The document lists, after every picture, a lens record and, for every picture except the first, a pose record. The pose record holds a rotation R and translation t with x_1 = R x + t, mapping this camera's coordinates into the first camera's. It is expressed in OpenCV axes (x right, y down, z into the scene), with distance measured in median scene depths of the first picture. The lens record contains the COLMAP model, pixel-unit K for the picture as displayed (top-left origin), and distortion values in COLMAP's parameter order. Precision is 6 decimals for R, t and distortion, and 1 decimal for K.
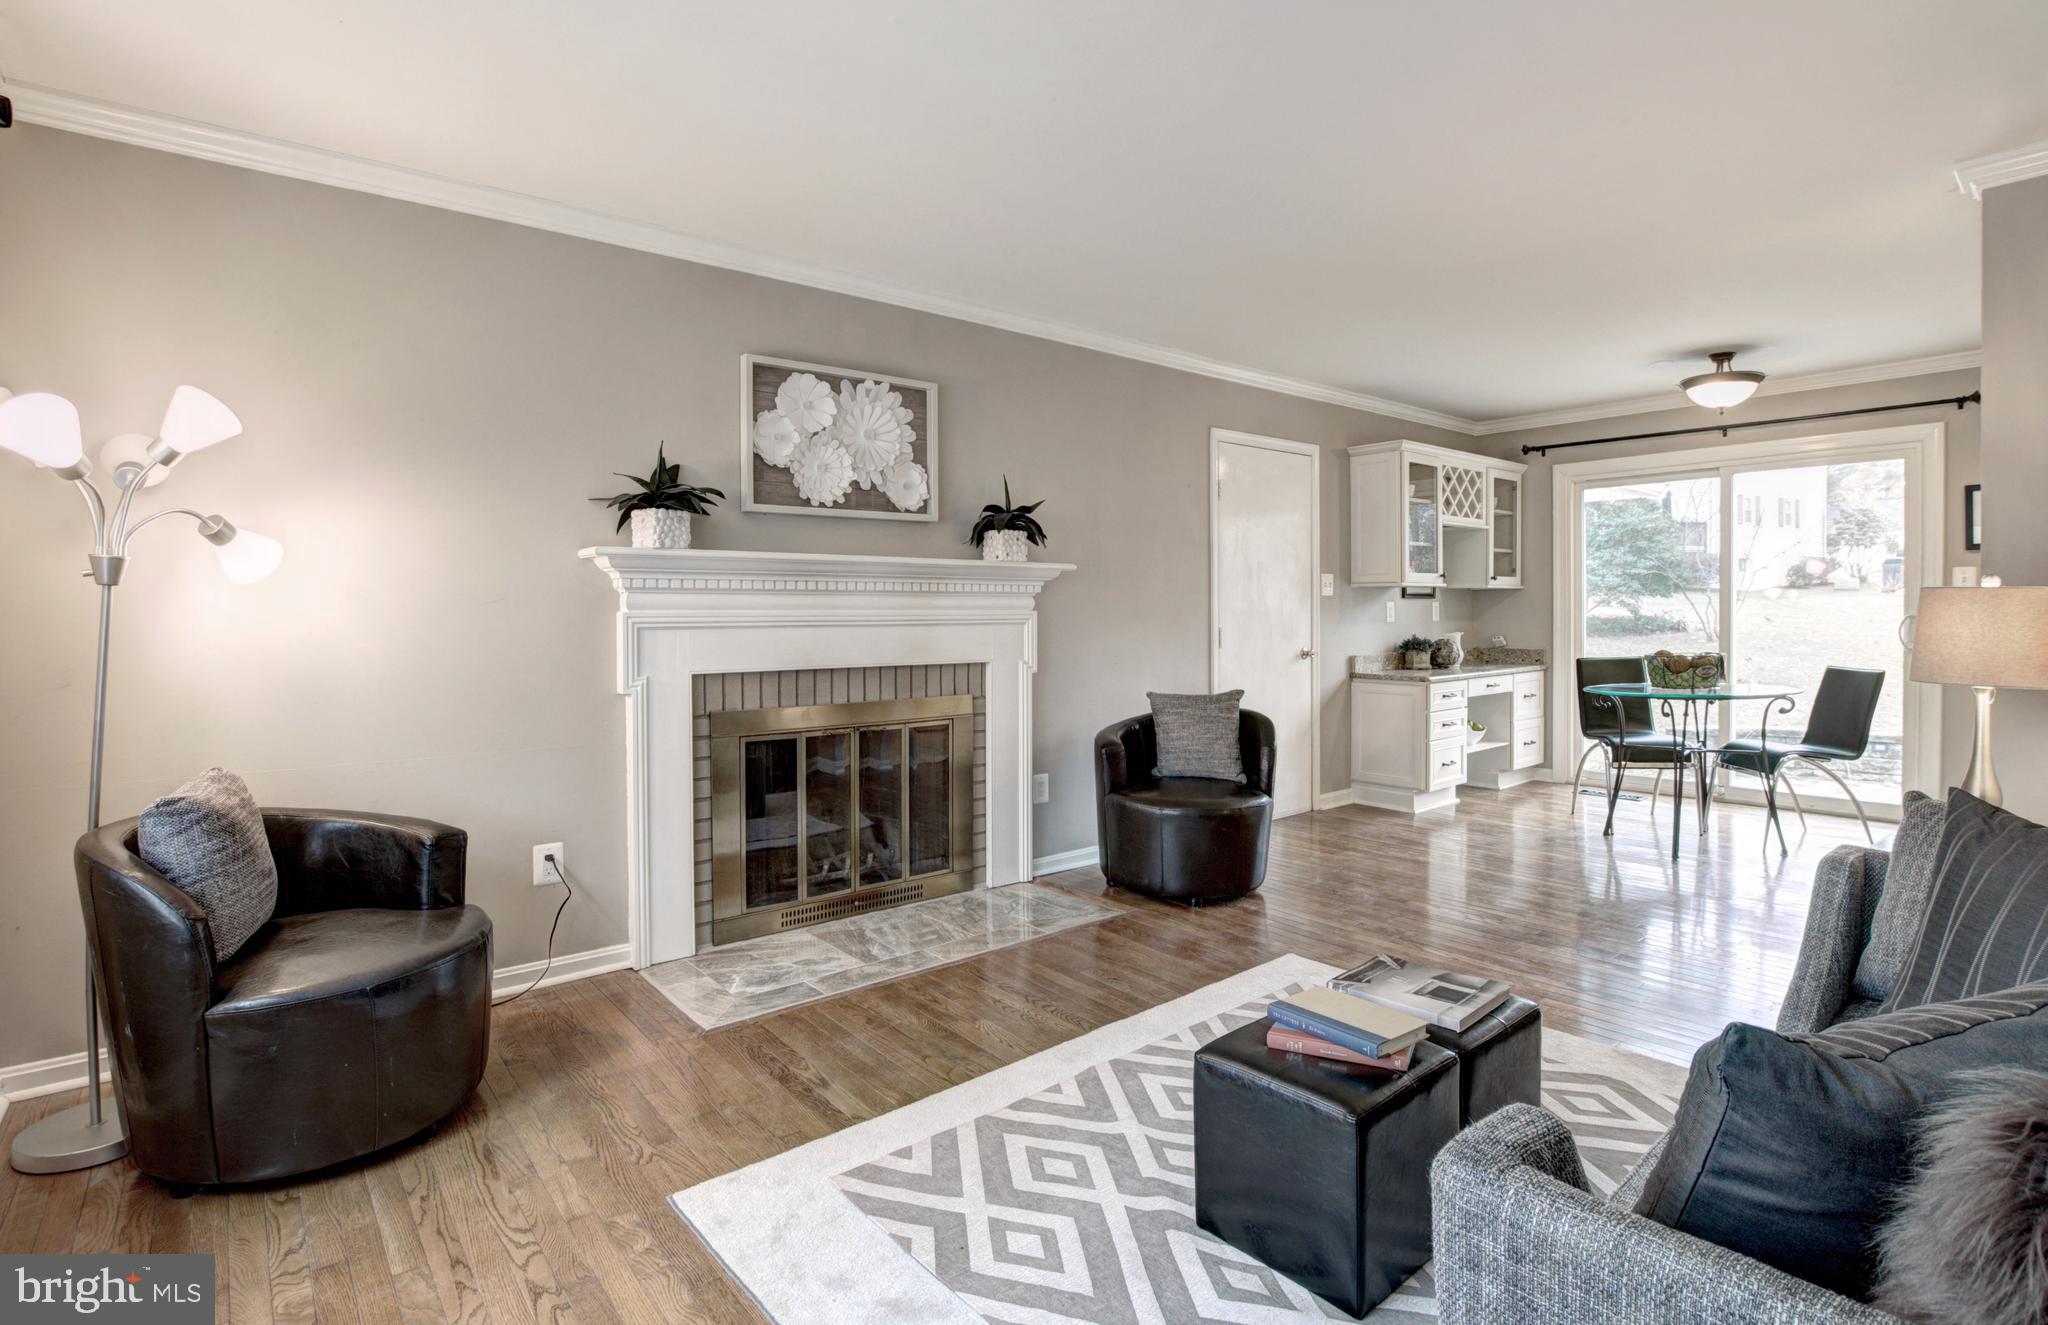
lens RADIAL K [[954.8, 0, 1023.8], [0, 954.8, 651.2], [0, 0, 1]] dist [-0.022406, -0.004505]
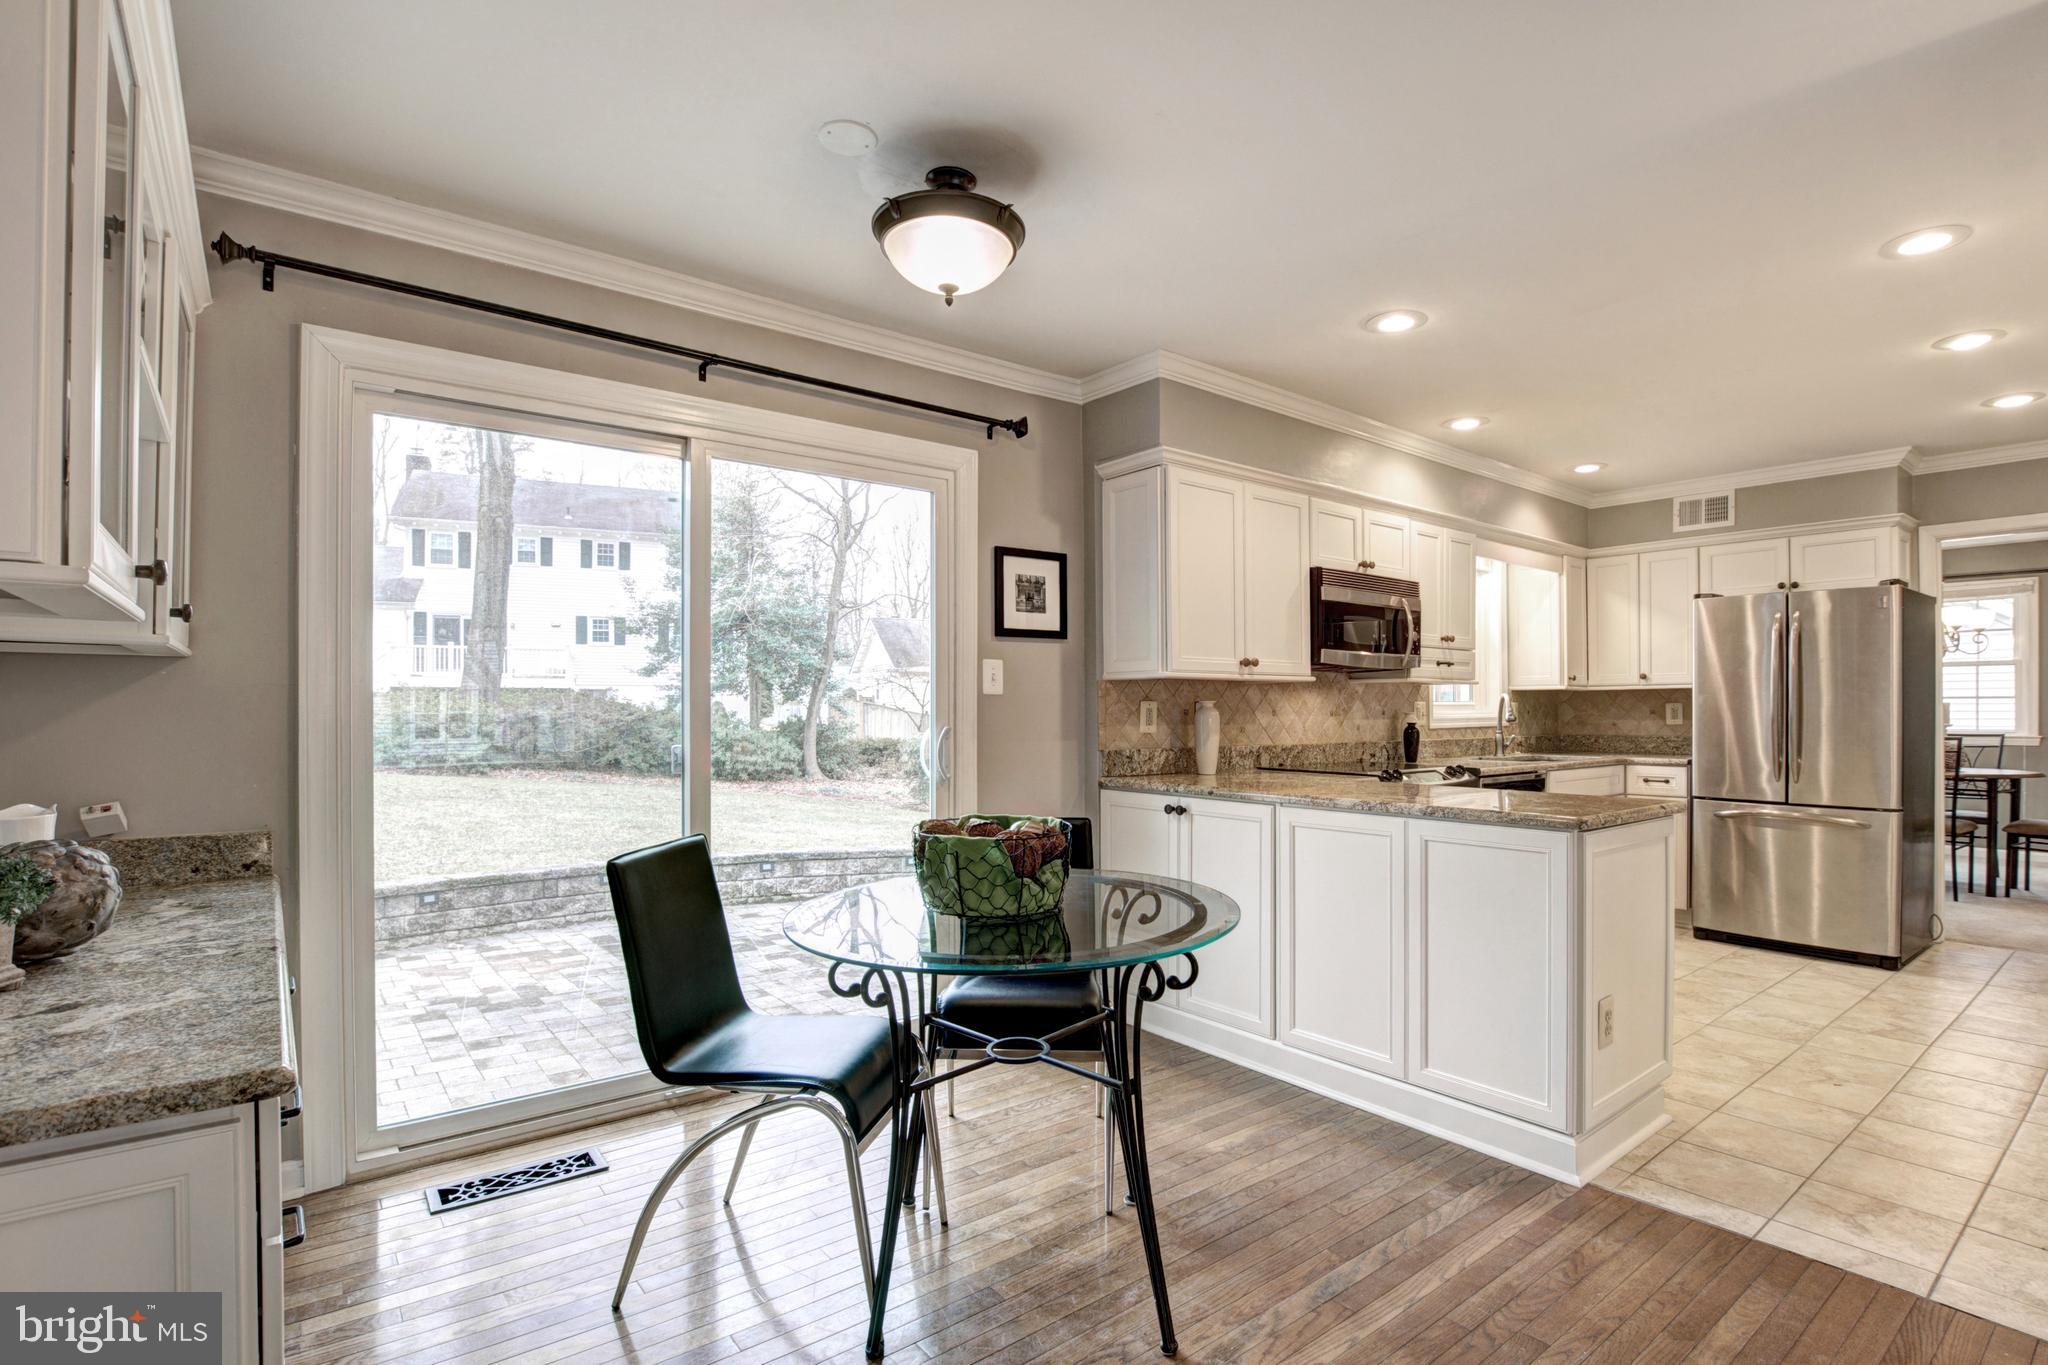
lens RADIAL K [[984.5, 0, 1067.1], [0, 984.5, 696.9], [0, 0, 1]] dist [-0.029290, 0.000912]
pose [[0.005433, 0.024020, 0.999697, 0.215090], [0.041358, 0.998851, -0.024225, -0.034802], [-0.999130, 0.041477, 0.004433, 0.783789]]
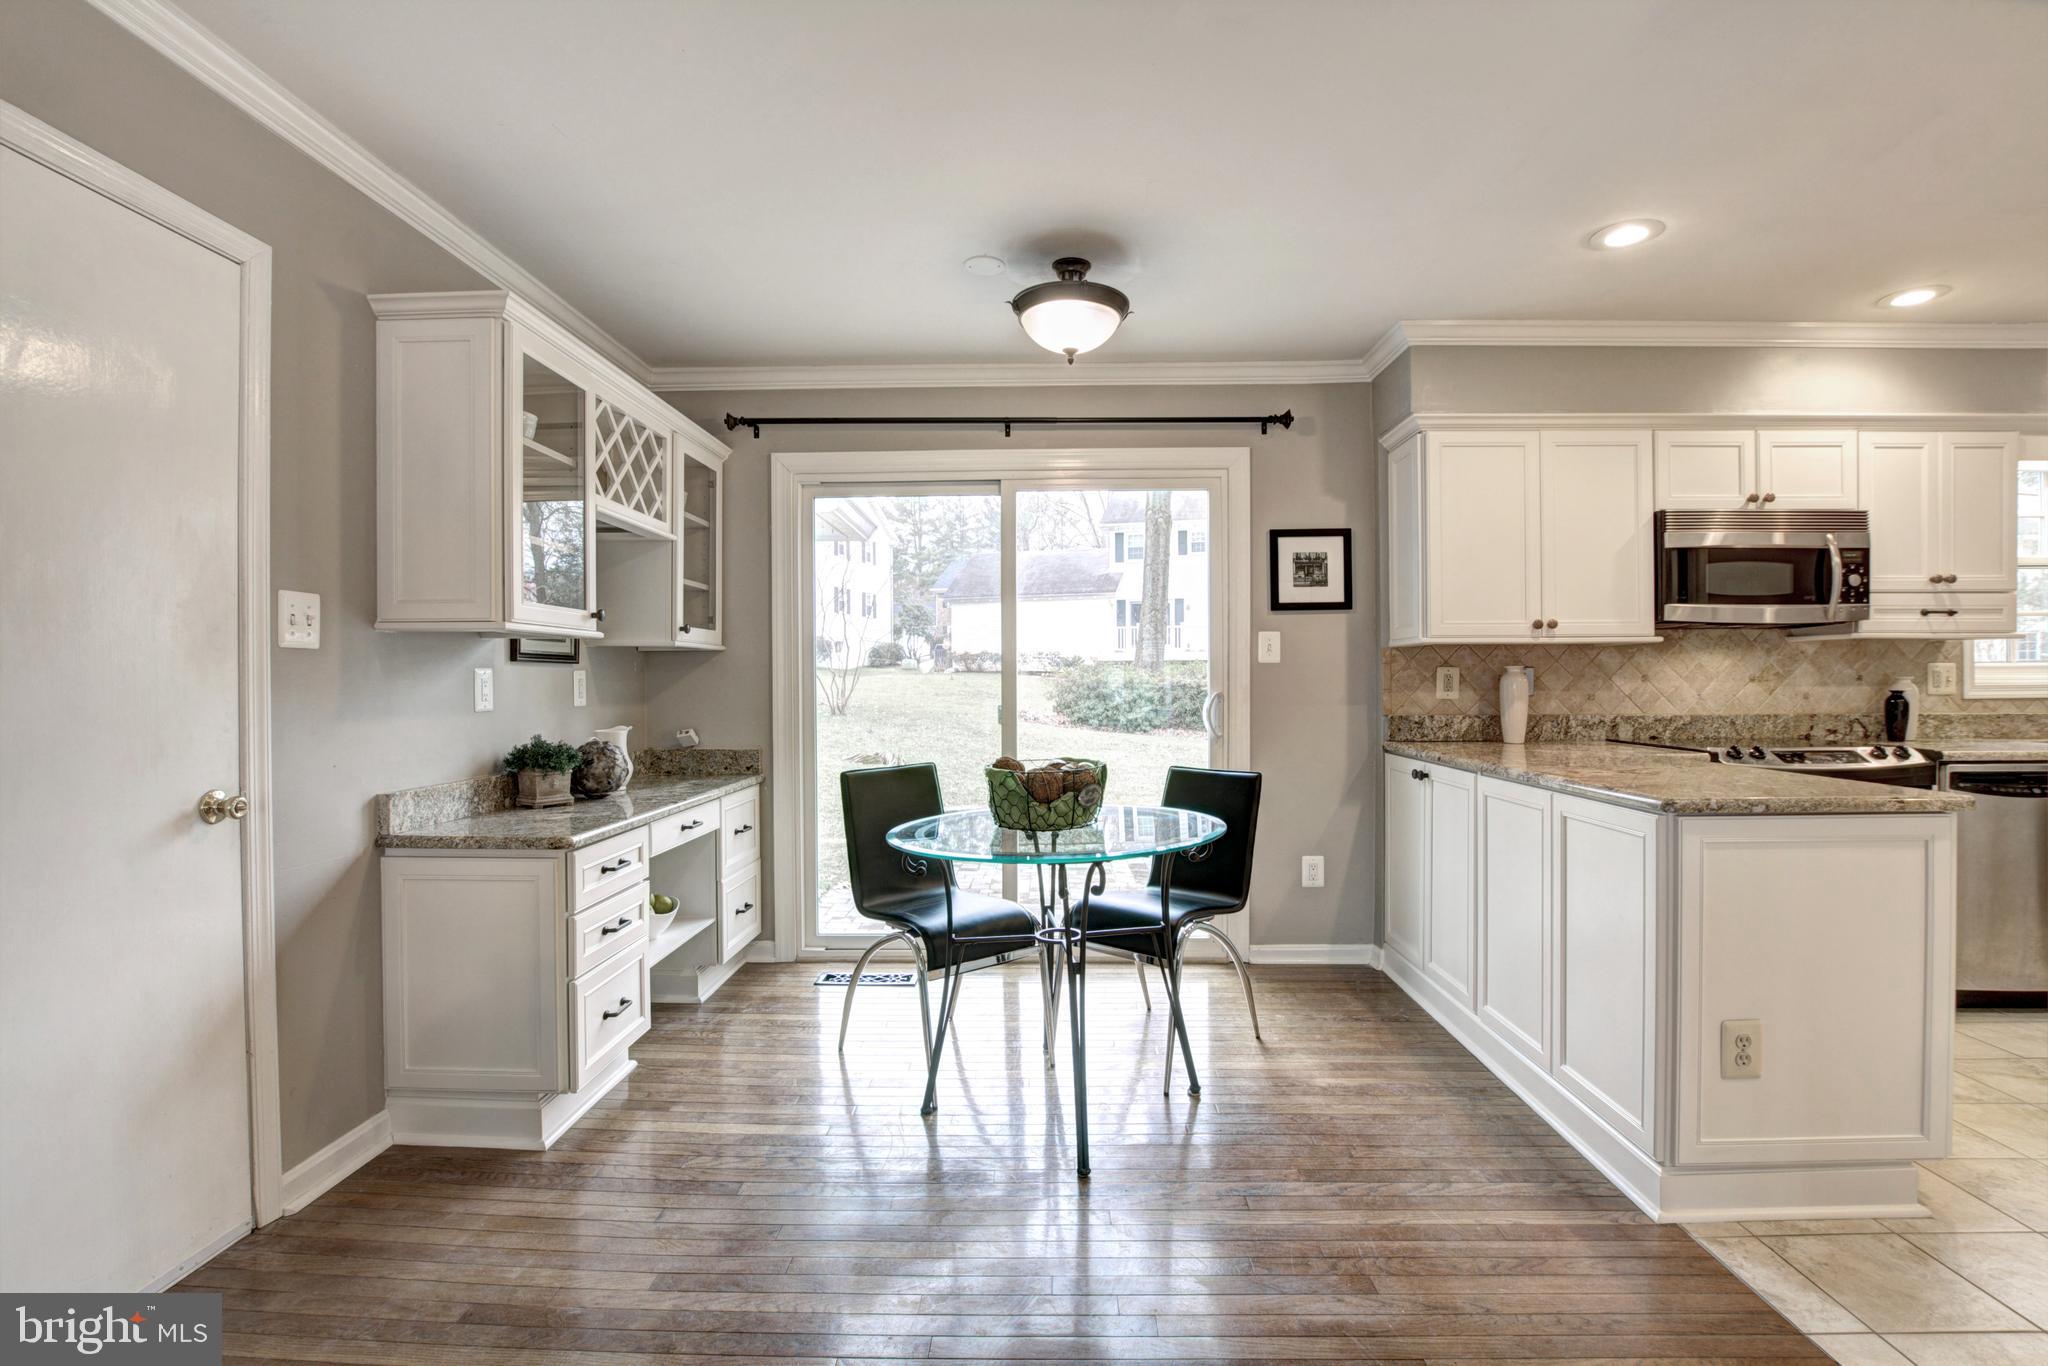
lens RADIAL K [[962.0, 0, 1041.8], [0, 962.0, 674.2], [0, 0, 1]] dist [-0.031371, 0.004405]
pose [[0.648184, 0.011605, 0.761395, 0.217702], [0.029628, 0.998742, -0.040446, -0.022835], [-0.760907, 0.048775, 0.647025, 0.514424]]
